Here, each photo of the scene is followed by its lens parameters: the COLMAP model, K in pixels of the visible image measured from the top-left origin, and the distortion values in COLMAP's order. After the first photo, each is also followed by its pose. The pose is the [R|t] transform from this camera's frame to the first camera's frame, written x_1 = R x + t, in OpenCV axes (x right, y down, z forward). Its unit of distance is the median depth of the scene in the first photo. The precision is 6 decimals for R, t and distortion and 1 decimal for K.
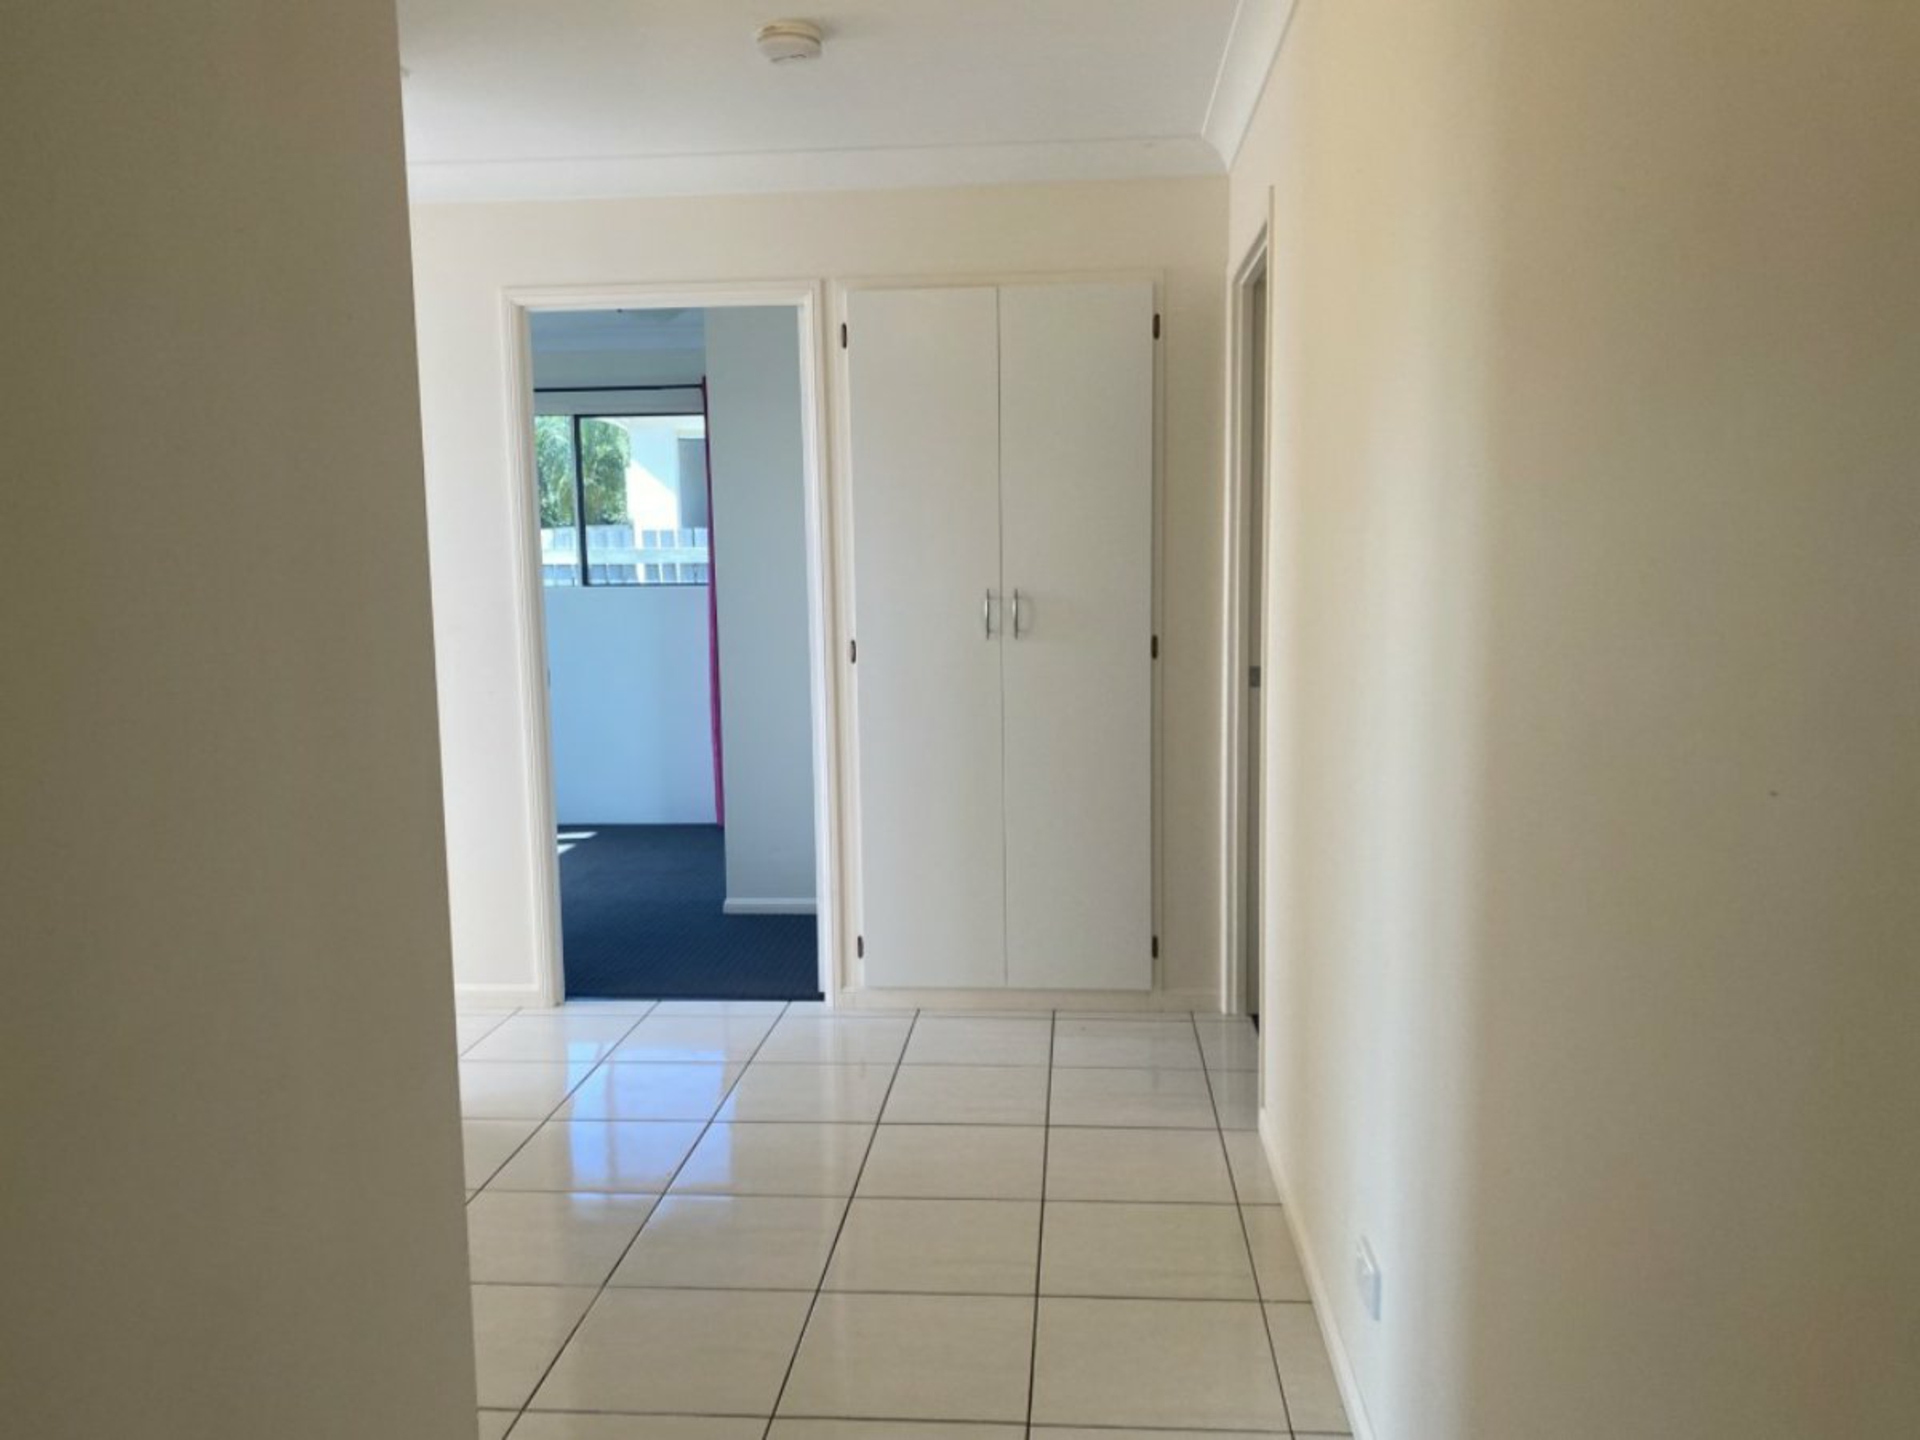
lens RADIAL K [[1496.4, 0, 961.5], [0, 1496.4, 721.1], [0, 0, 1]] dist [0.025514, -0.021821]
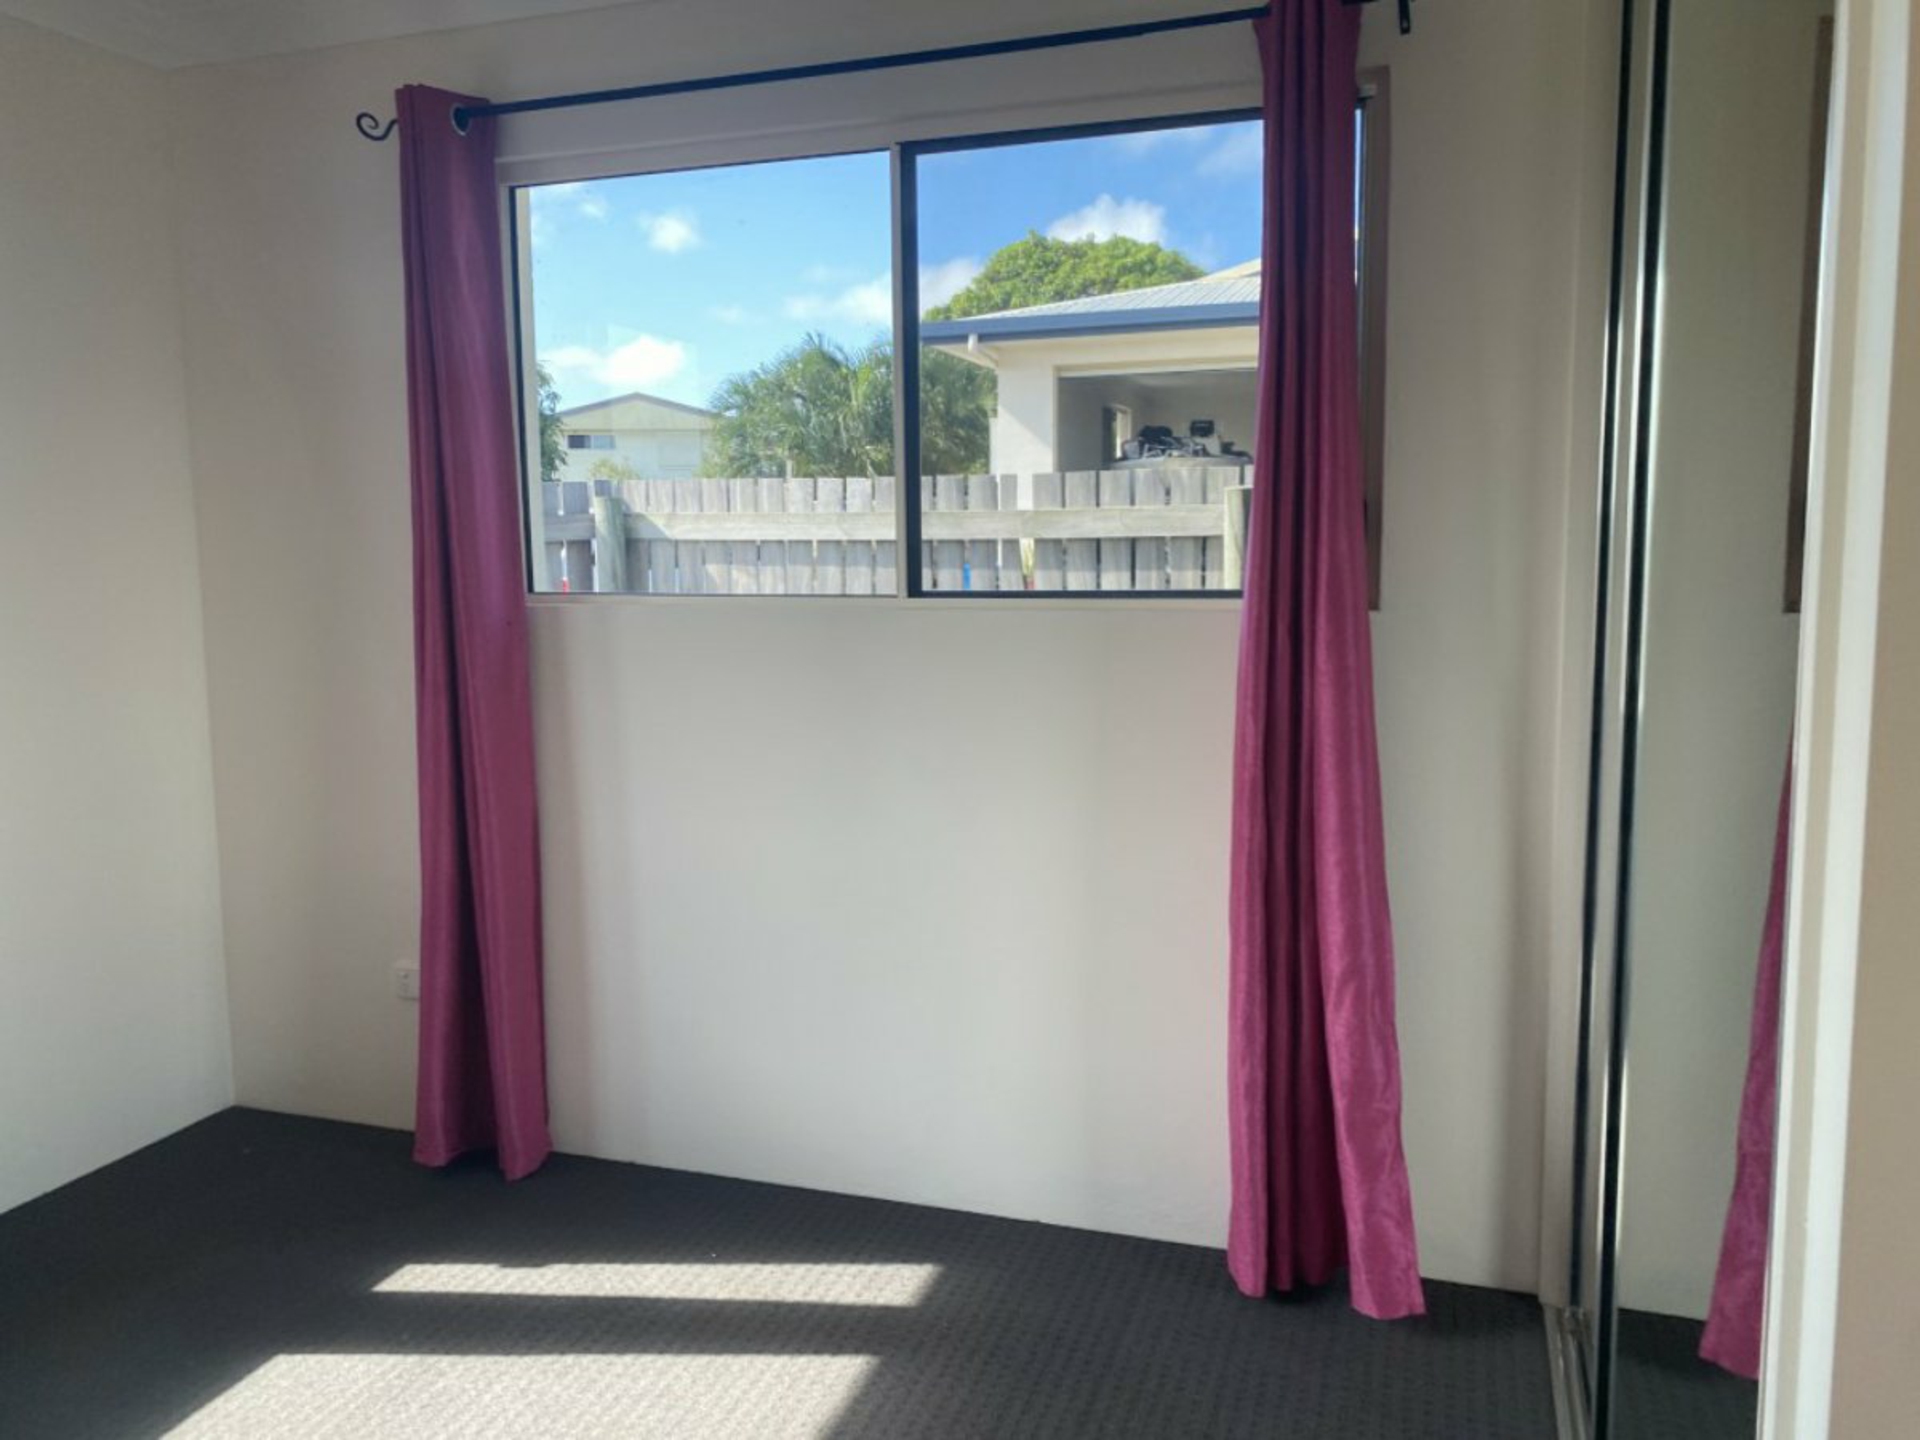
lens RADIAL K [[1496.4, 0, 957.6], [0, 1496.4, 716.8], [0, 0, 1]] dist [0.025514, -0.021821]
pose [[0.972478, 0.036437, -0.230128, -0.112454], [-0.033596, 0.999303, 0.016252, -0.048501], [0.230560, -0.008073, 0.973025, 0.469363]]
